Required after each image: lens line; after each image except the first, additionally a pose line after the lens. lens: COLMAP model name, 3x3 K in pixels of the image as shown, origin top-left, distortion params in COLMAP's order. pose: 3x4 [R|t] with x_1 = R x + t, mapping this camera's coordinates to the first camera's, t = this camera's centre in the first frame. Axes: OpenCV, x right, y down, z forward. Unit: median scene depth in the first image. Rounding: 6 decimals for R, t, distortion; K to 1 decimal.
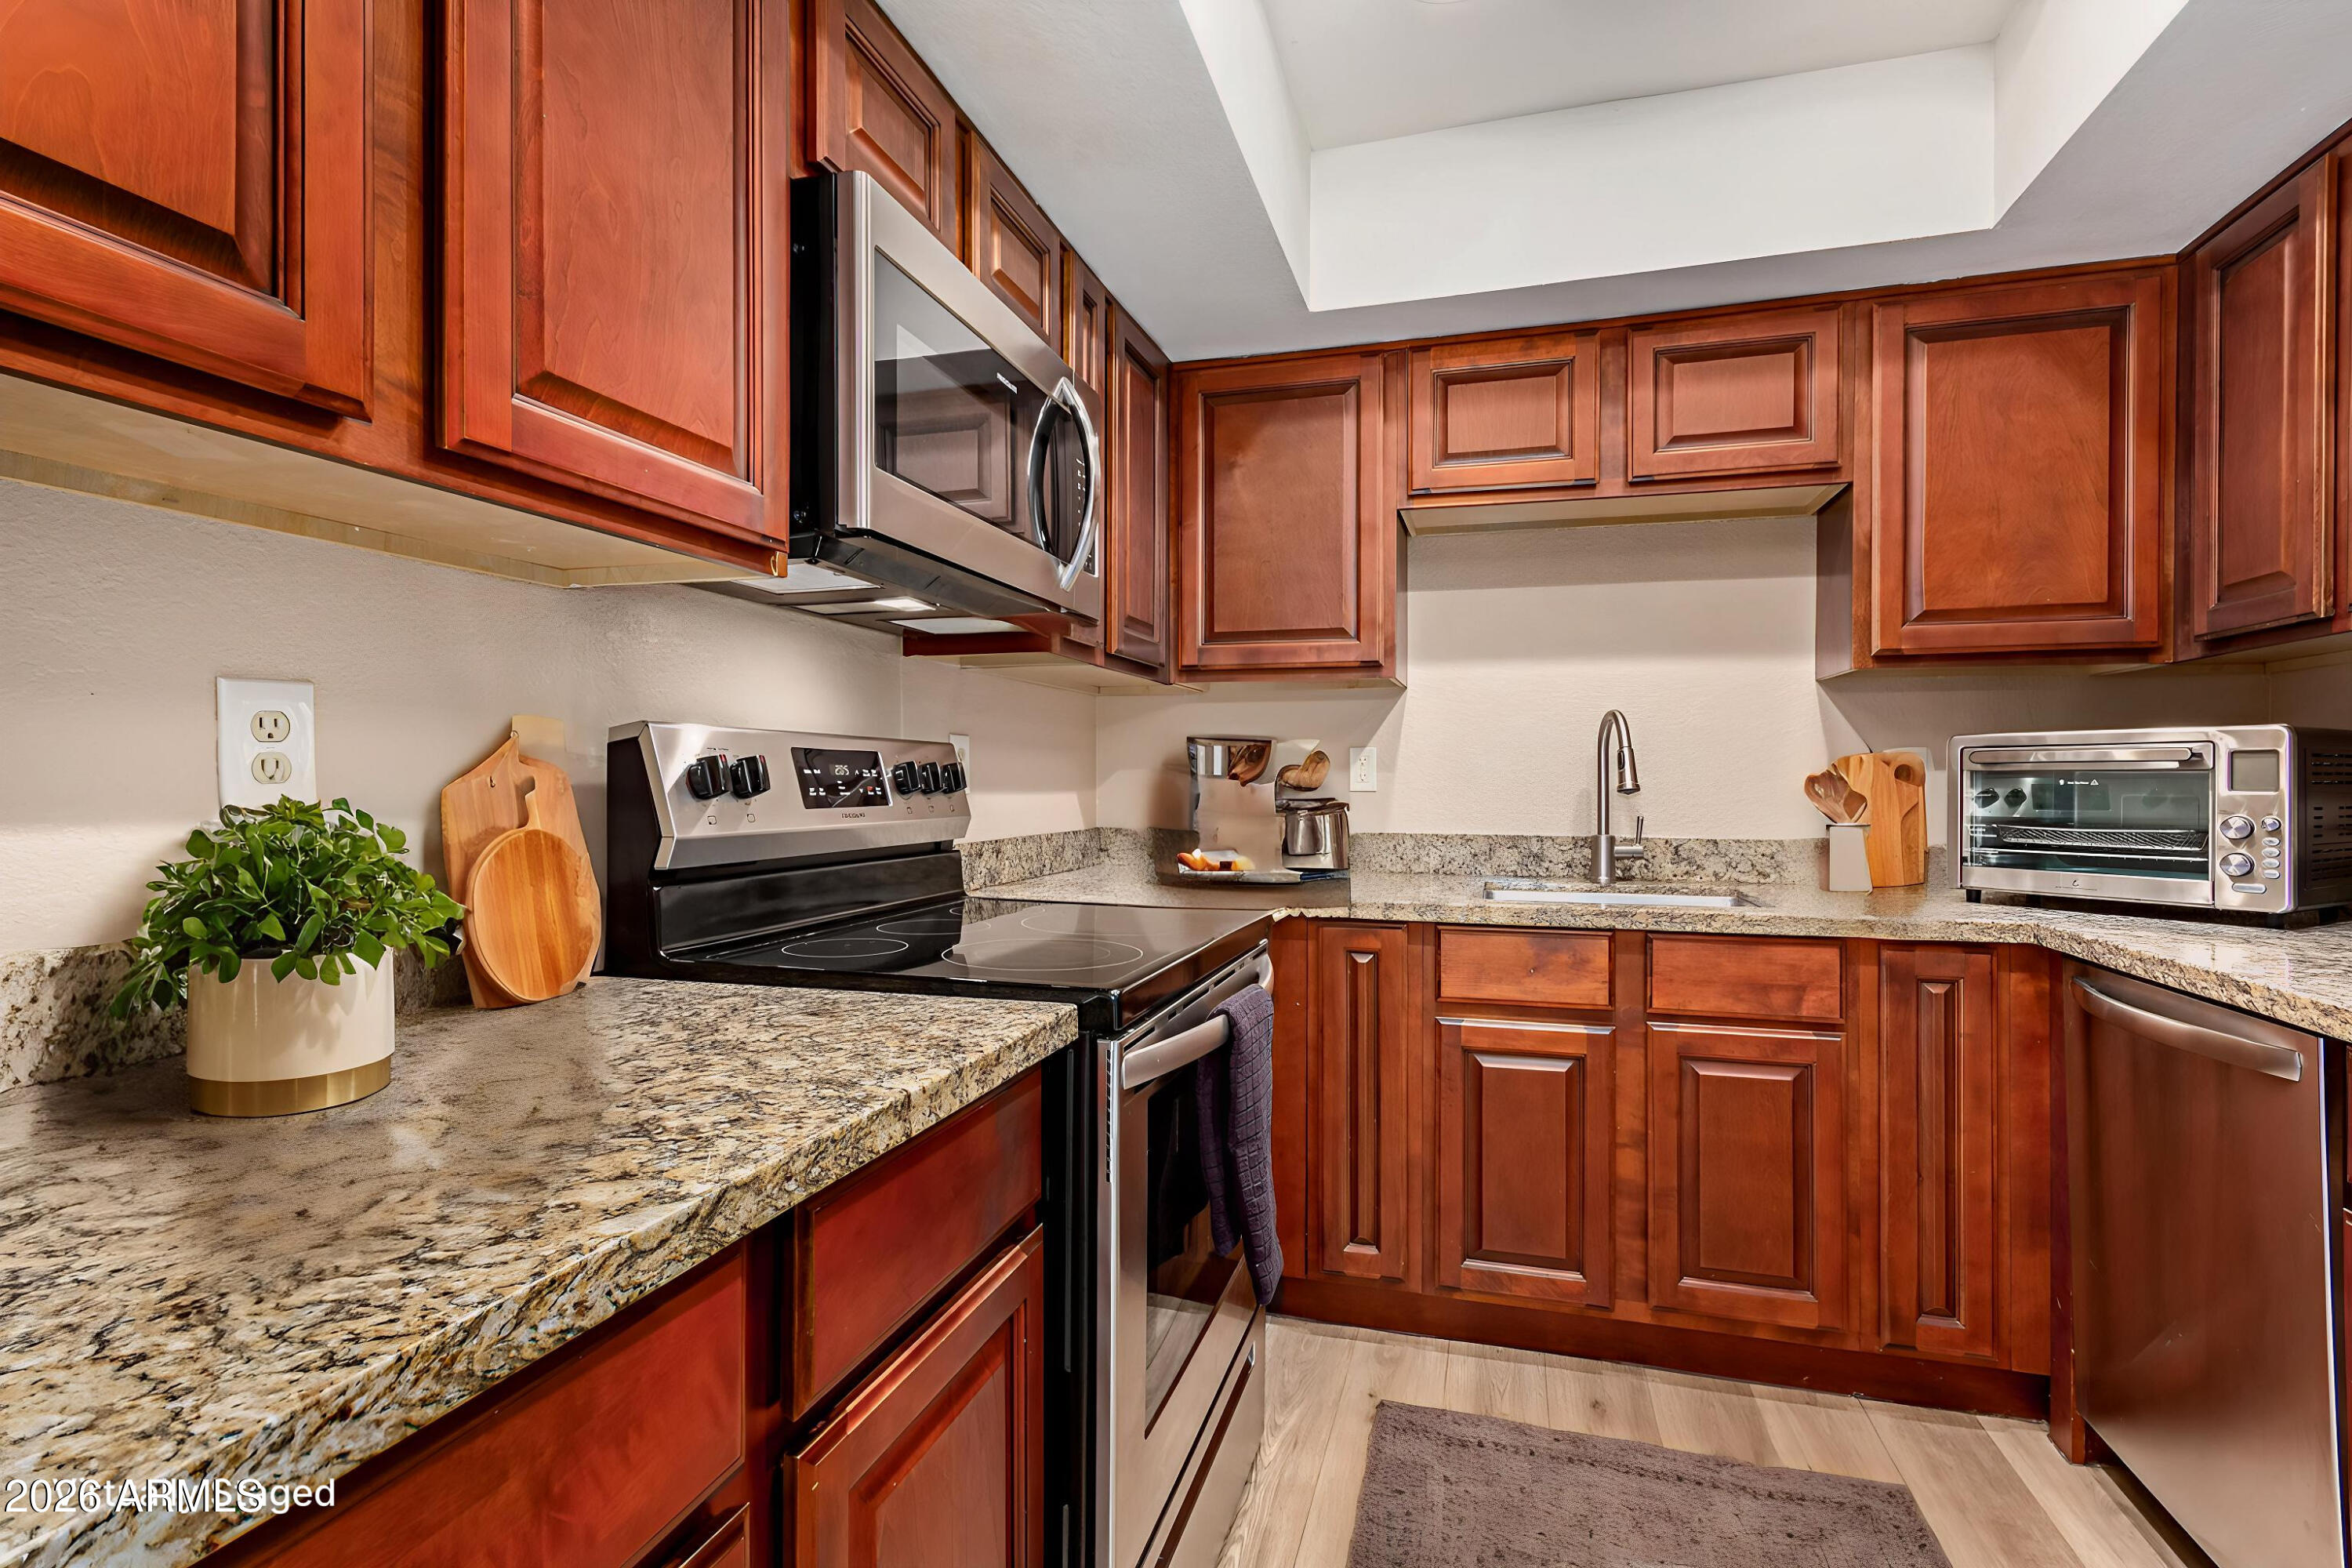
lens RADIAL K [[1091.6, 0, 1178.1], [0, 1091.6, 777.7], [0, 0, 1]] dist [-0.001797, -0.000166]
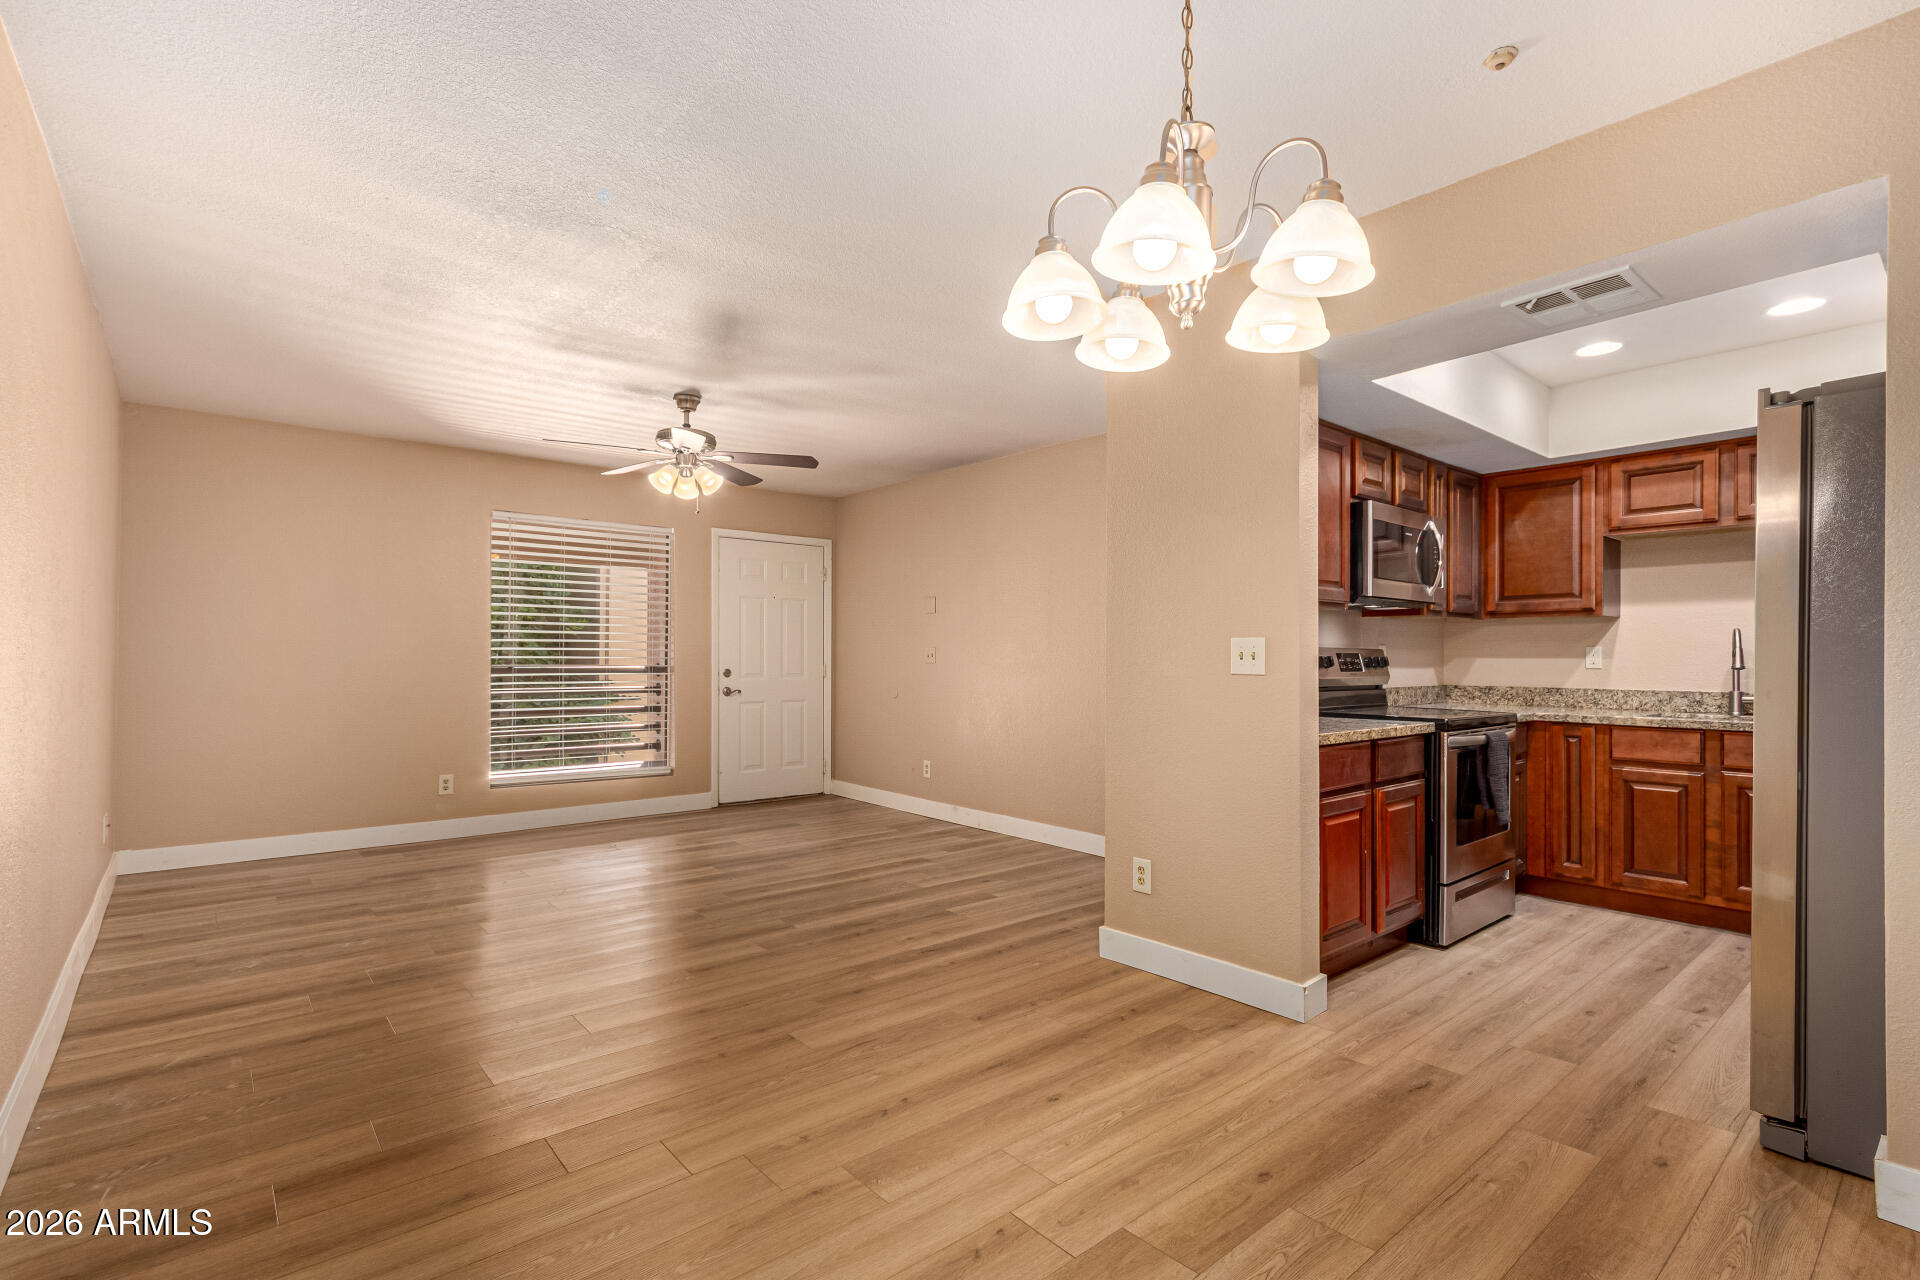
lens RADIAL K [[889.3, 0, 964.9], [0, 889.3, 660.6], [0, 0, 1]] dist [0.001306, 0.002997]
pose [[0.838794, -0.000218, -0.544448, 0.118263], [0.000662, 1.000000, 0.000618, -0.005487], [0.544448, -0.000879, 0.838794, -1.327500]]
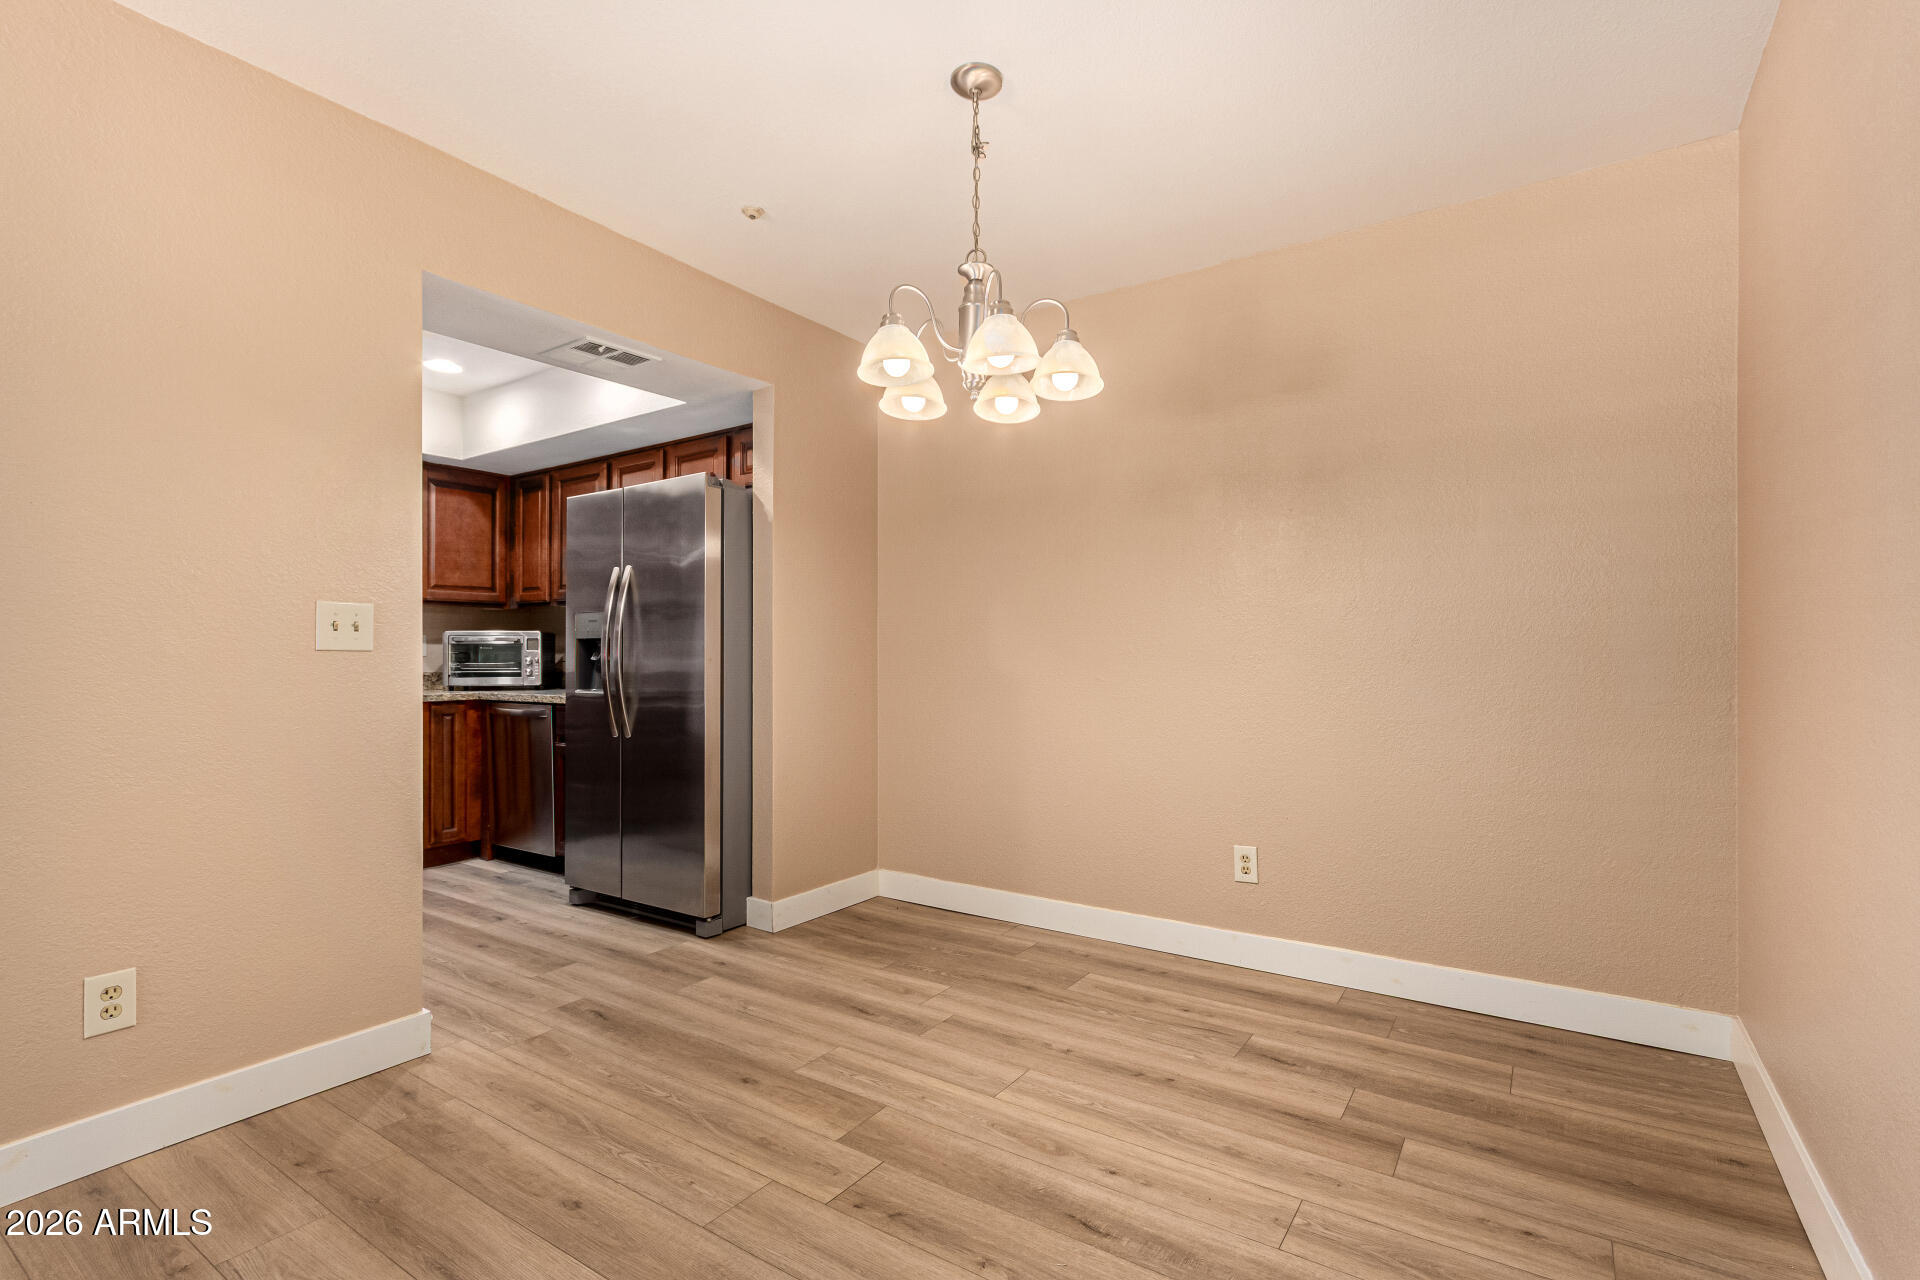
lens RADIAL K [[889.3, 0, 972.5], [0, 889.3, 654.7], [0, 0, 1]] dist [0.001306, 0.002997]
pose [[0.290744, -0.000691, 0.956801, -1.070098], [0.002184, 0.999998, 0.000059, 0.024250], [-0.956799, 0.002072, 0.290744, -0.945487]]
